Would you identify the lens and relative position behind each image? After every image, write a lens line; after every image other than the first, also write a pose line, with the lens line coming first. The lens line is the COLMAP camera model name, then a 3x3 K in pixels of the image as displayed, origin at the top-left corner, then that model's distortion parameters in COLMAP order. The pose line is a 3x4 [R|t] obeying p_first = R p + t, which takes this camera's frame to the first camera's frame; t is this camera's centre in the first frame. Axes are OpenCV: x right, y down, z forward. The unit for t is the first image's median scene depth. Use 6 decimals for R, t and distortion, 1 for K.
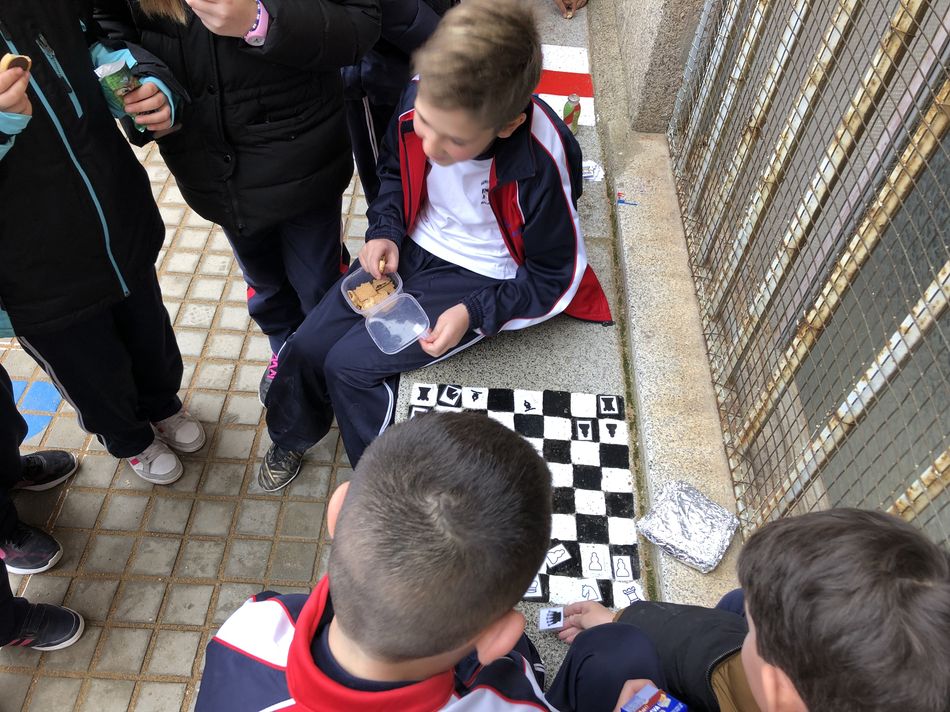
lens RADIAL K [[805.4, 0, 475.6], [0, 805.4, 291.1], [0, 0, 1]] dist [0.009656, -0.007354]
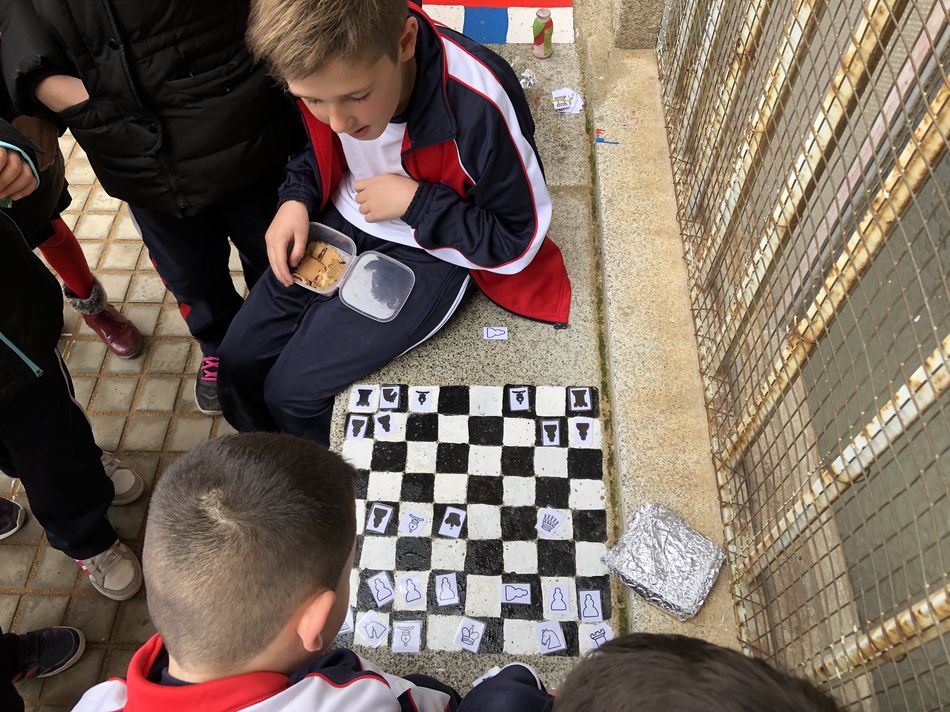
lens RADIAL K [[805.4, 0, 475.6], [0, 805.4, 291.1], [0, 0, 1]] dist [0.009656, -0.007354]
pose [[0.996315, -0.057994, -0.063187, 0.123997], [0.065884, 0.989199, 0.130940, -0.096265], [0.054911, -0.134620, 0.989375, 0.181840]]
